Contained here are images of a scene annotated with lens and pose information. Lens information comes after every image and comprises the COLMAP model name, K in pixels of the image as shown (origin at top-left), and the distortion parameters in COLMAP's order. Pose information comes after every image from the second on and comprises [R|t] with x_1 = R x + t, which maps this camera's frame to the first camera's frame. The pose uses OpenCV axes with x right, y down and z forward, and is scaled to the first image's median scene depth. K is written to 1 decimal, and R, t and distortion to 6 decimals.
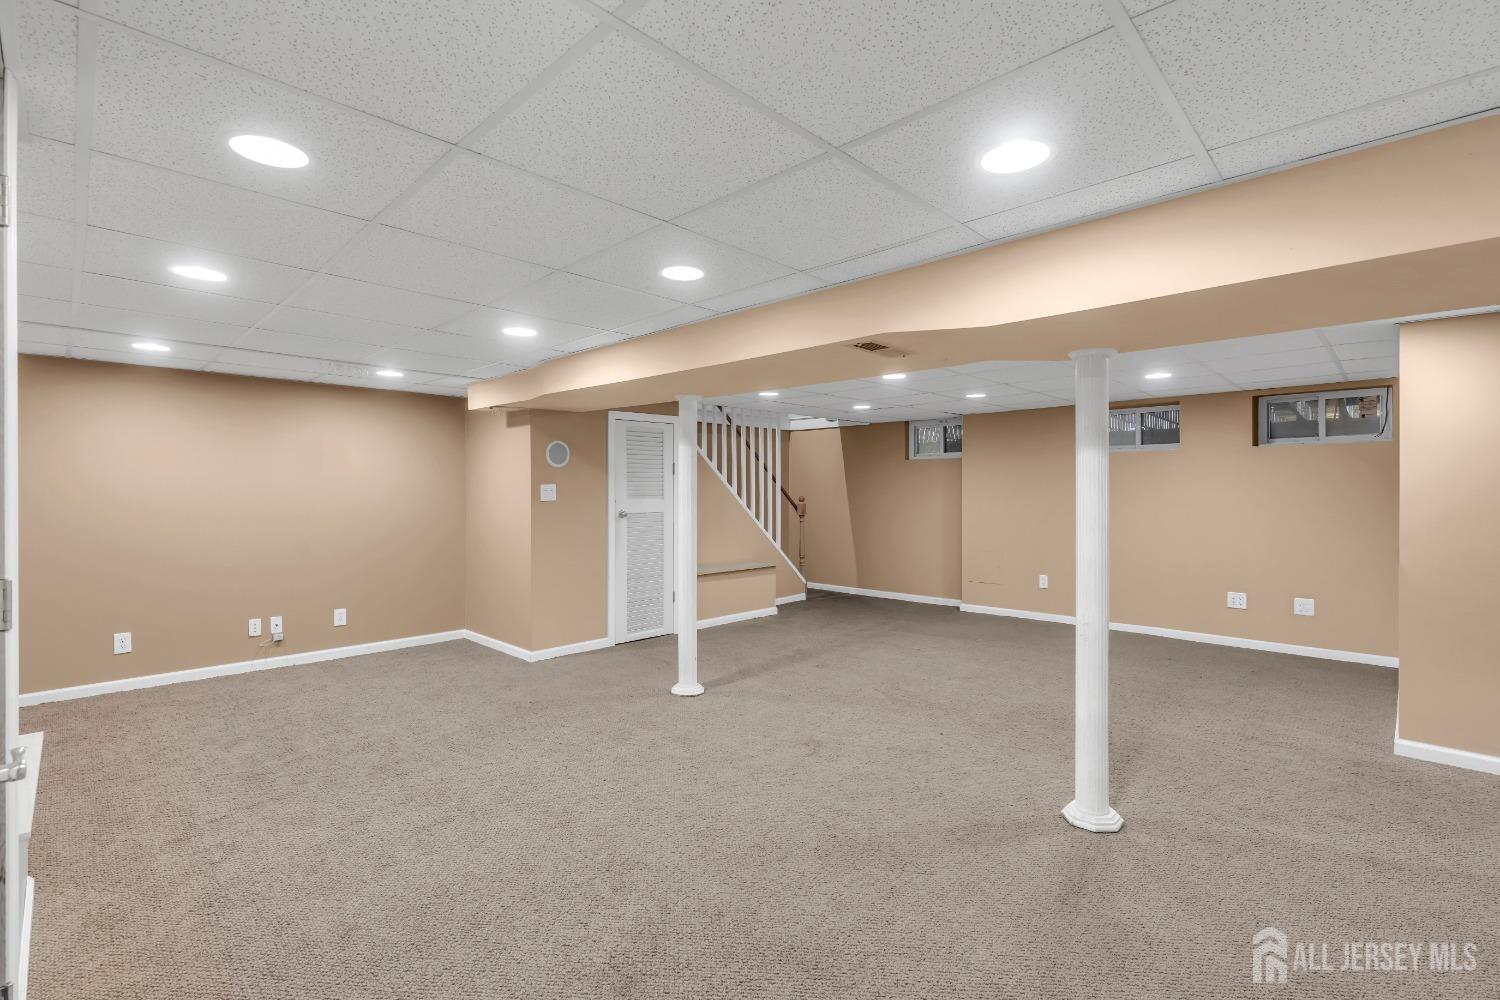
lens RADIAL K [[671.0, 0, 750.8], [0, 671.0, 492.6], [0, 0, 1]] dist [-0.010260, 0.000926]
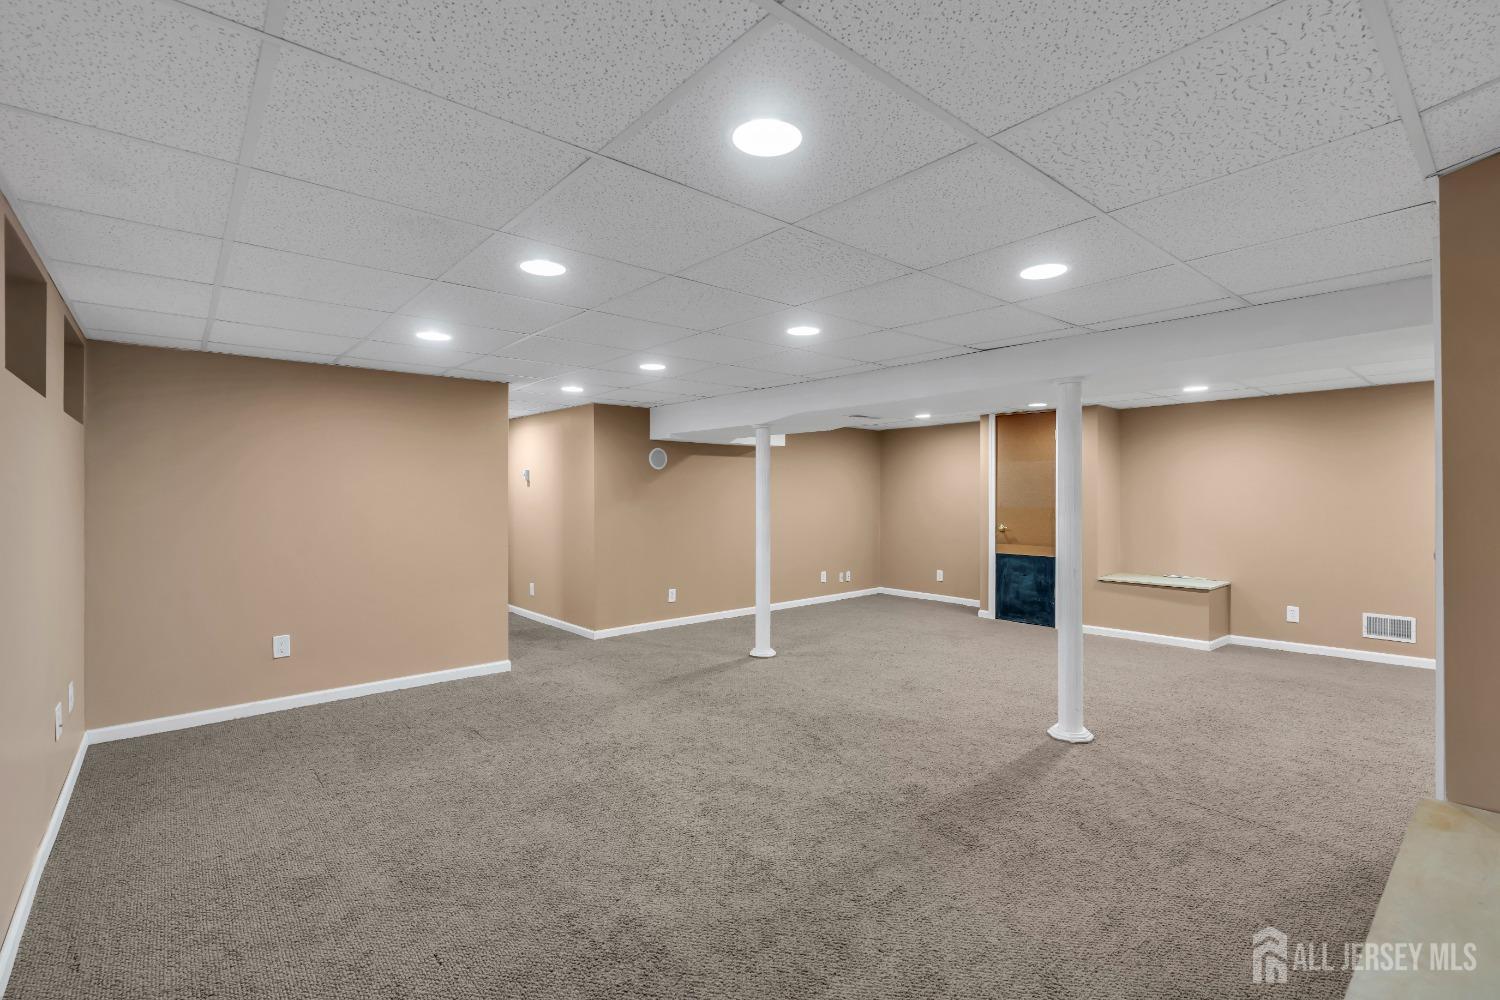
lens RADIAL K [[671.0, 0, 750.8], [0, 671.0, 492.6], [0, 0, 1]] dist [-0.010260, 0.000926]
pose [[-0.996243, 0.000478, 0.086601, 0.175035], [0.001171, 0.999968, 0.007945, -0.008163], [-0.086595, 0.008017, -0.996211, 1.416019]]
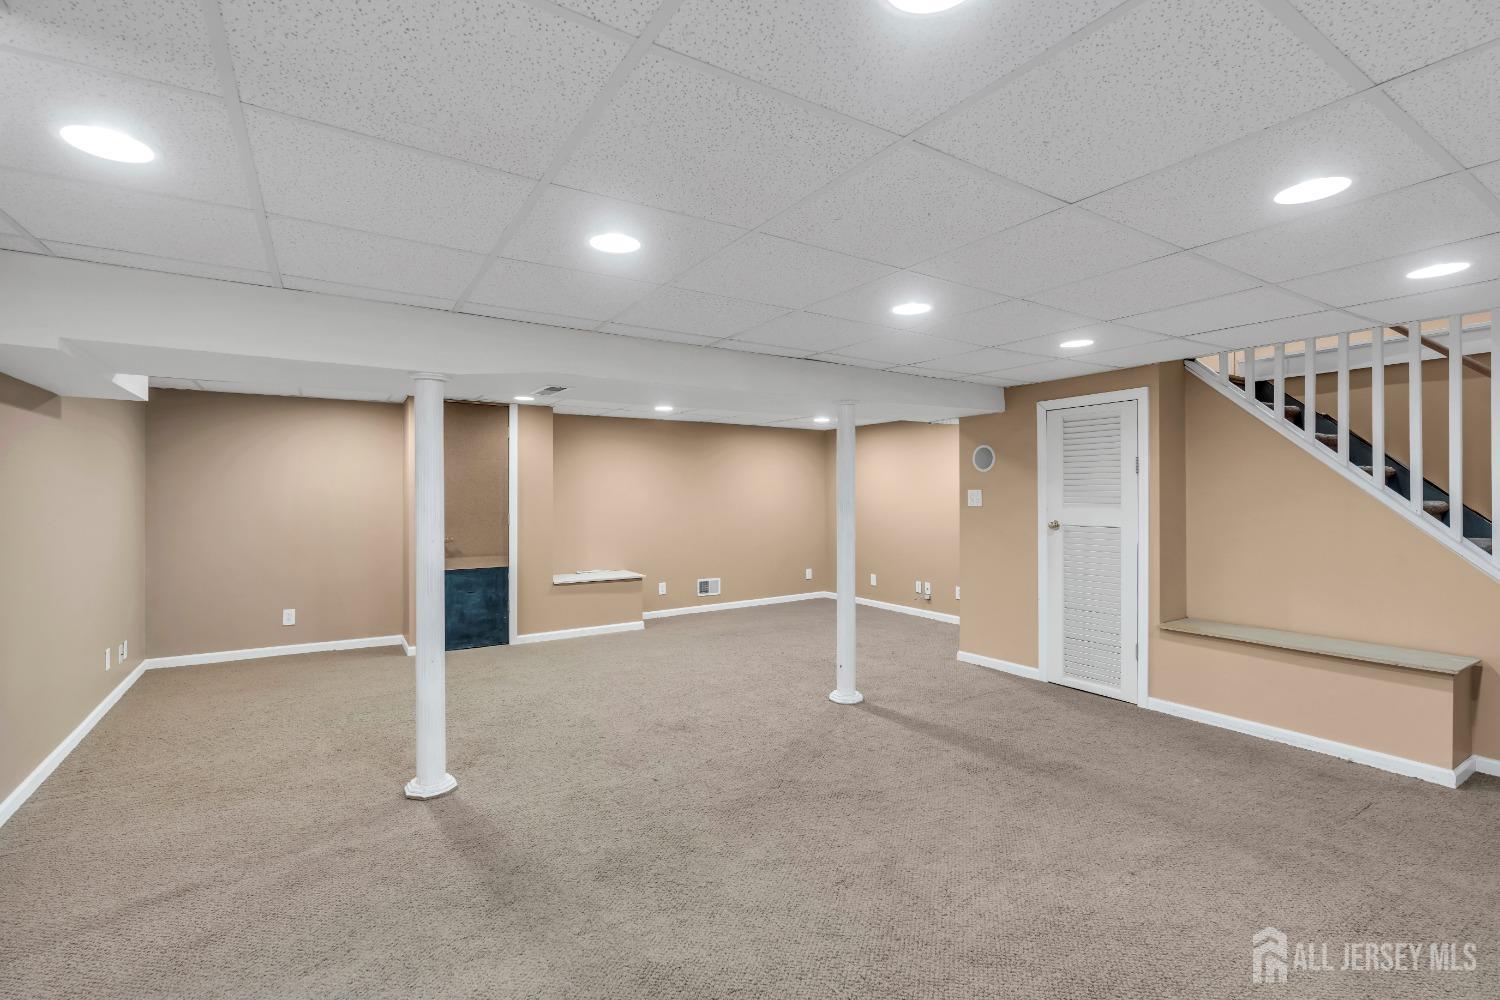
lens RADIAL K [[671.0, 0, 750.8], [0, 671.0, 492.6], [0, 0, 1]] dist [-0.010260, 0.000926]
pose [[-0.232383, -0.005260, -0.972610, 0.690623], [-0.006821, 0.999970, -0.003778, -0.001736], [0.972600, 0.005757, -0.232412, 0.832517]]
